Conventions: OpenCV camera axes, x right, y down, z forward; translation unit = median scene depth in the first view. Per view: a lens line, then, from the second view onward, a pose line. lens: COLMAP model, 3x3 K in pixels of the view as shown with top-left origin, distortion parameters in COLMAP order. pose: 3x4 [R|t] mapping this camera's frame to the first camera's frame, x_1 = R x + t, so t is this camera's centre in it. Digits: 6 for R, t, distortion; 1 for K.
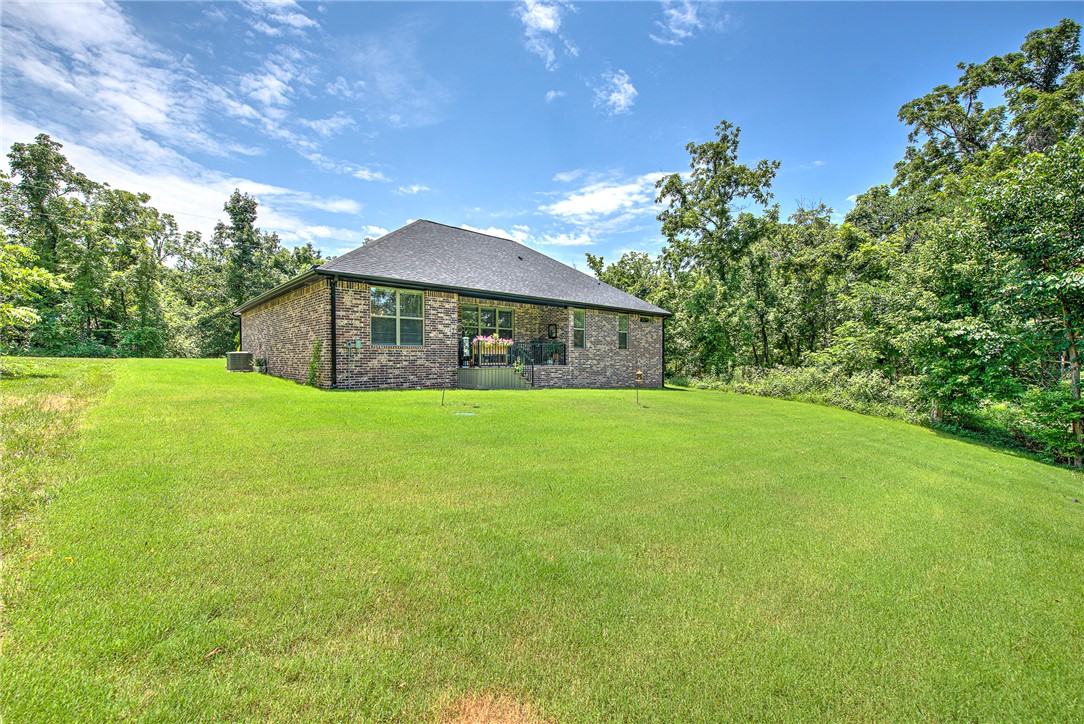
lens RADIAL K [[439.4, 0, 544.2], [0, 439.4, 357.7], [0, 0, 1]] dist [0.003309, -0.000647]
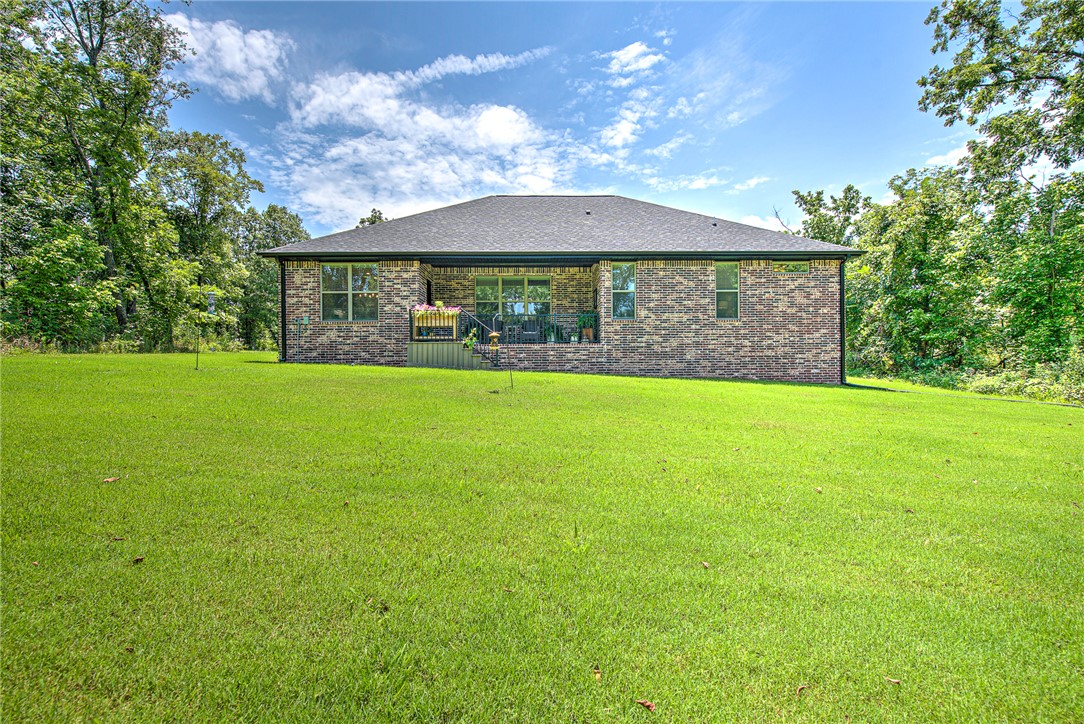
lens RADIAL K [[439.4, 0, 545.5], [0, 439.4, 366.7], [0, 0, 1]] dist [0.003309, -0.000647]
pose [[0.741508, -0.002891, -0.670938, 0.427112], [0.006350, 0.999976, 0.002709, 0.048711], [0.670914, -0.006269, 0.741508, 0.373154]]
